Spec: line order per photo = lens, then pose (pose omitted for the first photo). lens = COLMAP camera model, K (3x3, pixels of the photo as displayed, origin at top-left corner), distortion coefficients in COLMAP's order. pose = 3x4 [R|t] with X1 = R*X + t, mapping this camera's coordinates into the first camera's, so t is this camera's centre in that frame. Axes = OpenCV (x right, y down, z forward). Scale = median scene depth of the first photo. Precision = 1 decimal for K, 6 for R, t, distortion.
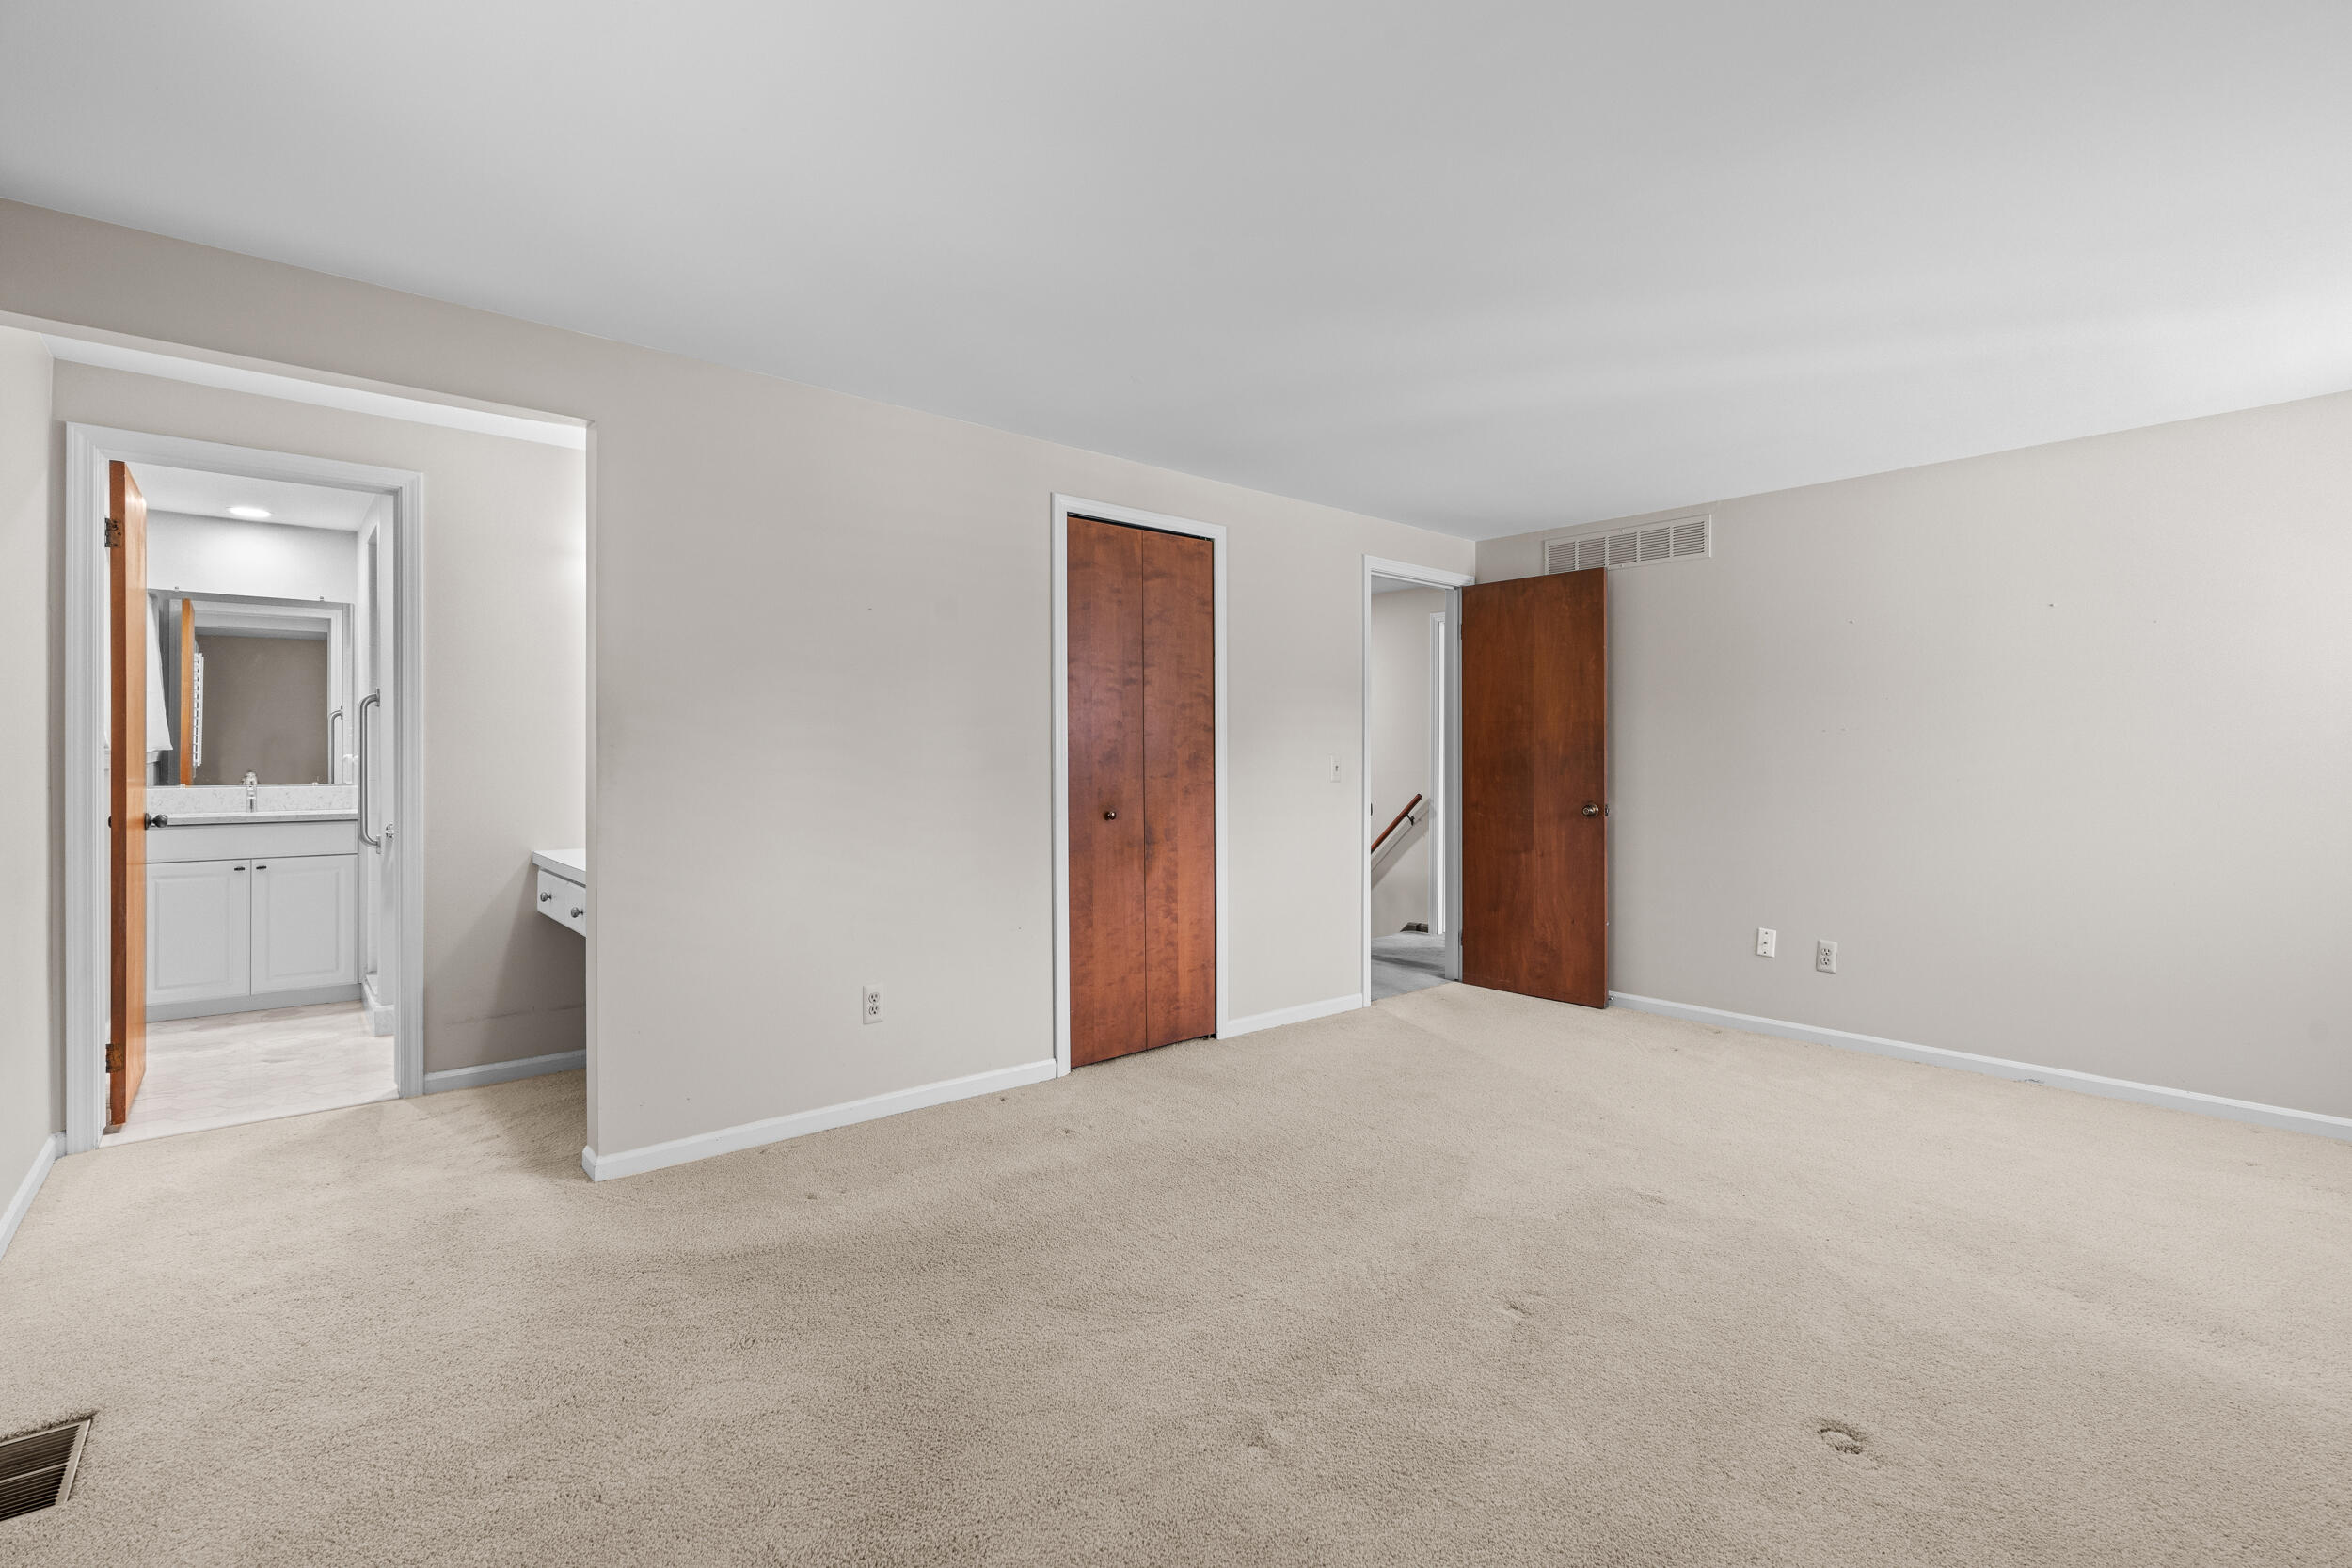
lens RADIAL K [[1064.9, 0, 1174.9], [0, 1064.9, 769.5], [0, 0, 1]] dist [0.002671, -0.000027]
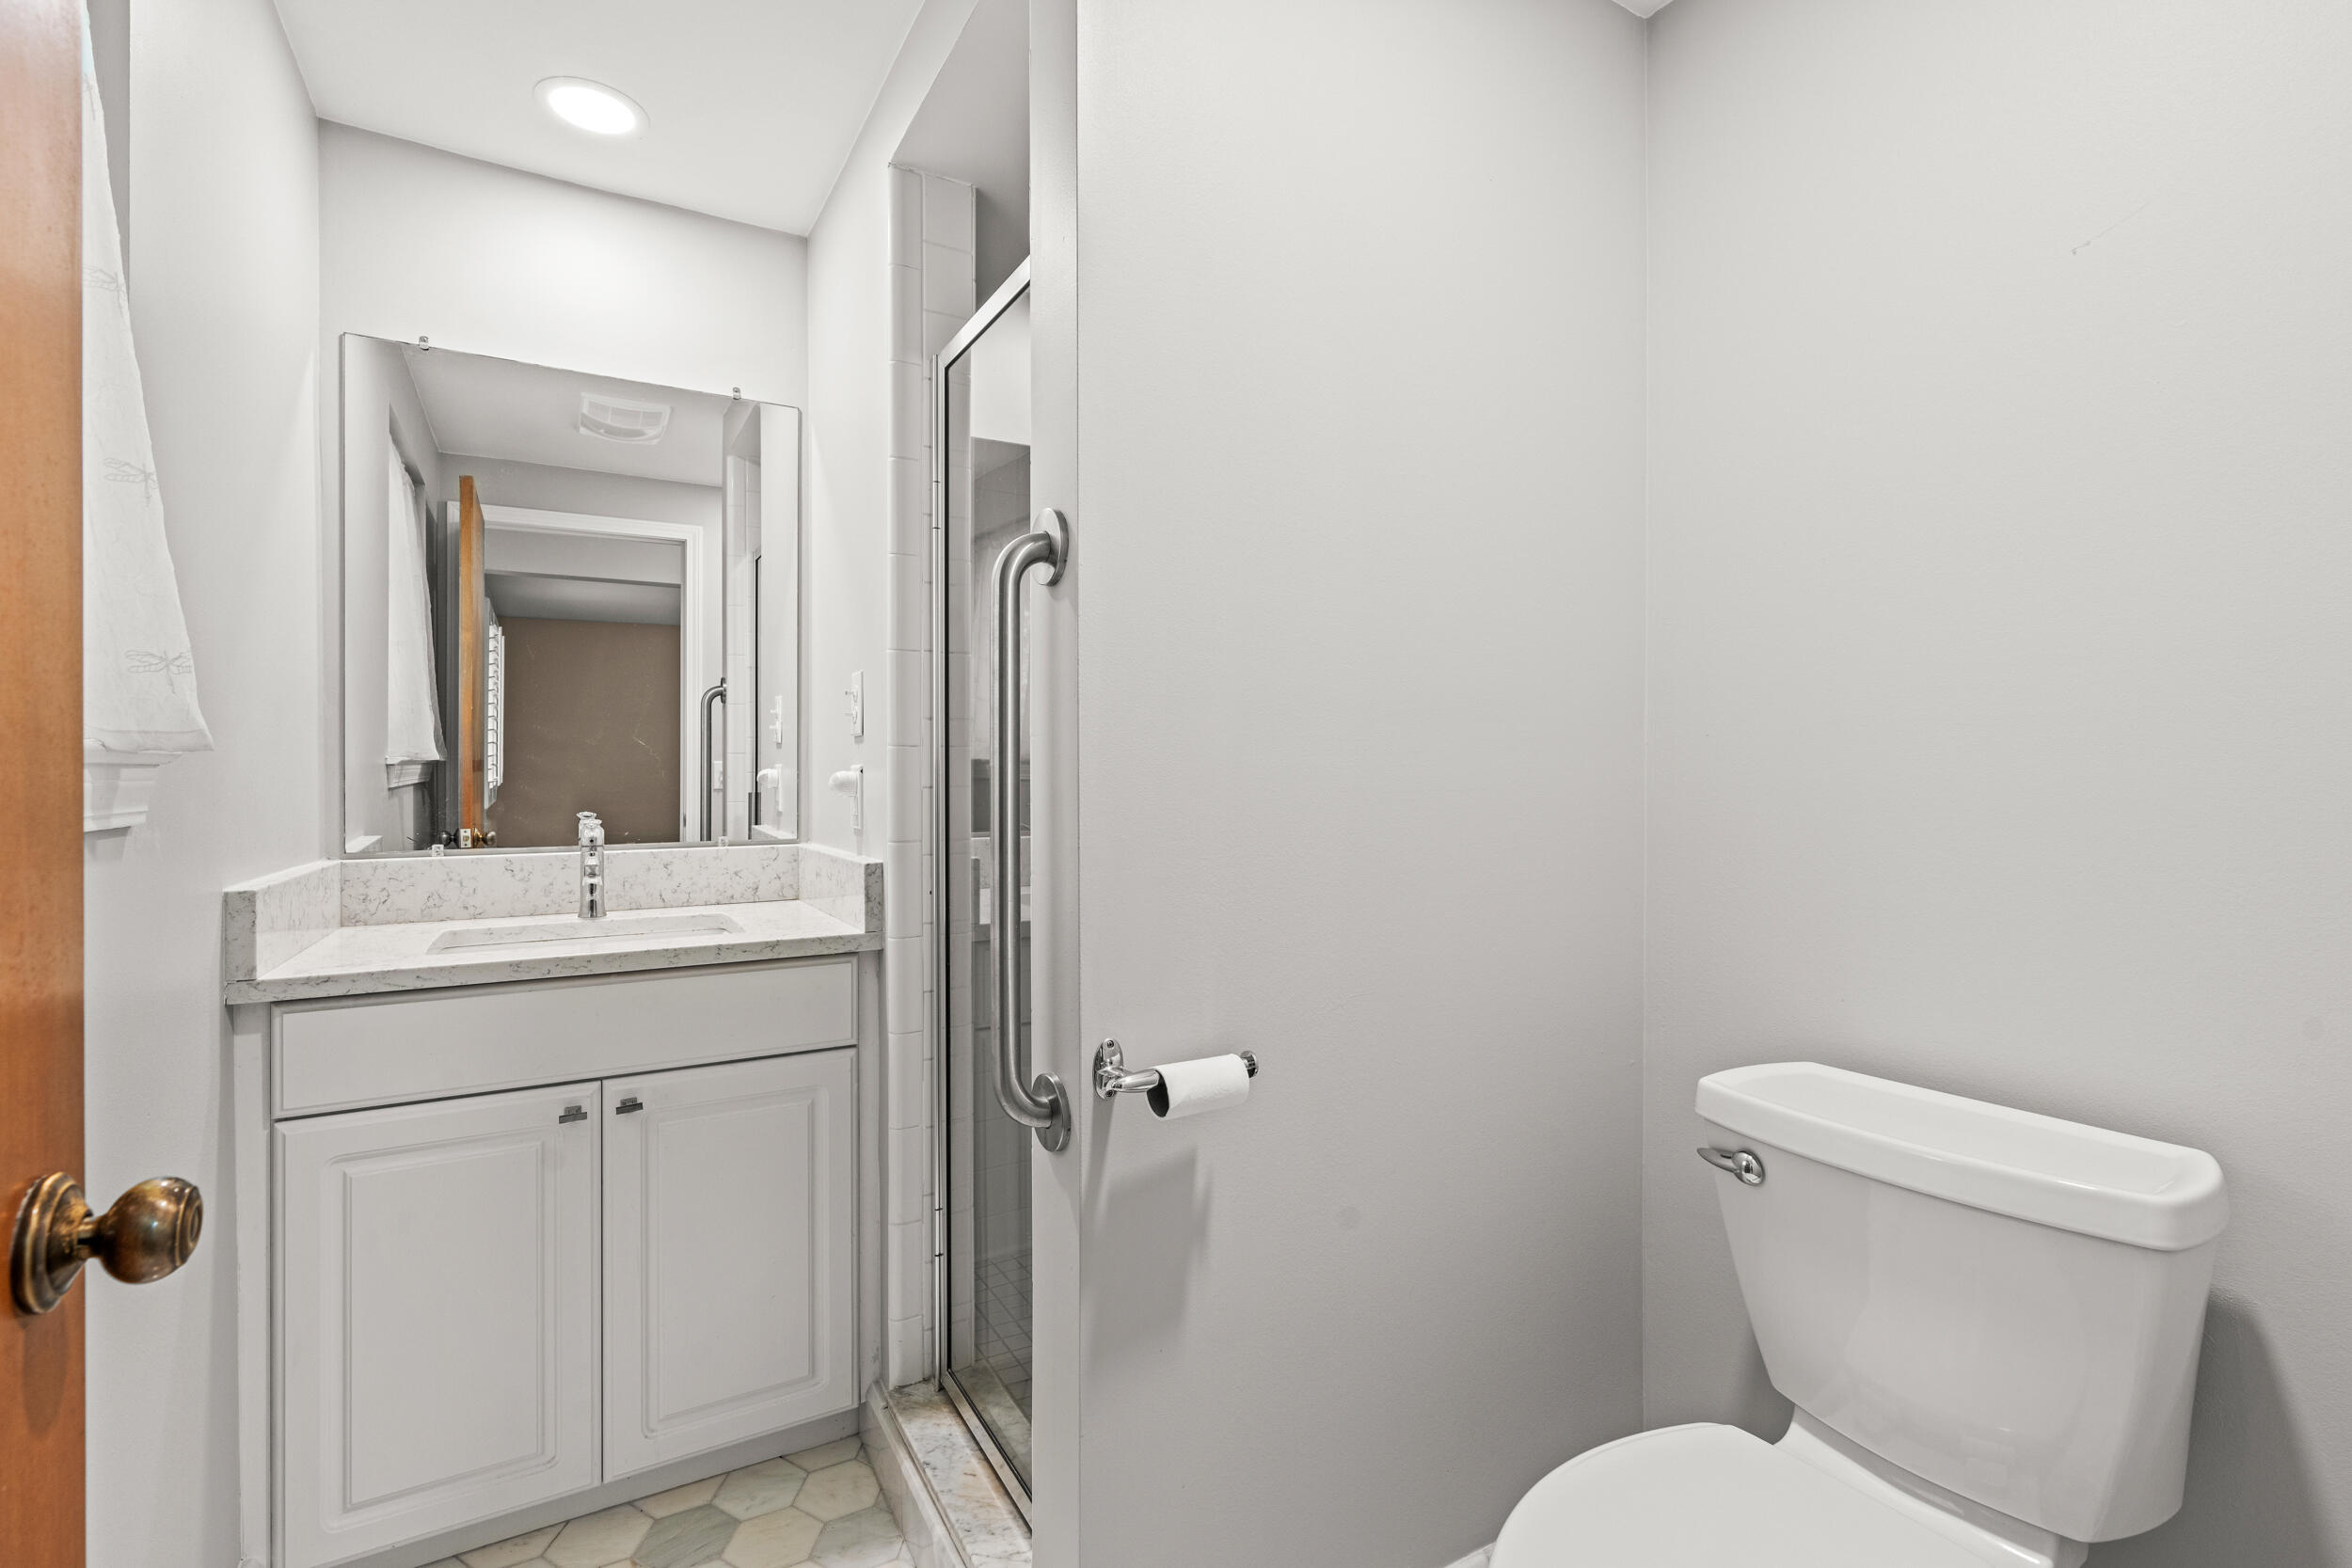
lens RADIAL K [[1064.9, 0, 1174.5], [0, 1064.9, 785.3], [0, 0, 1]] dist [0.002671, -0.000027]
pose [[0.983543, -0.000515, -0.180675, -0.595000], [0.000831, 0.999998, 0.001669, -0.008294], [0.180674, -0.001791, 0.983541, 0.666203]]
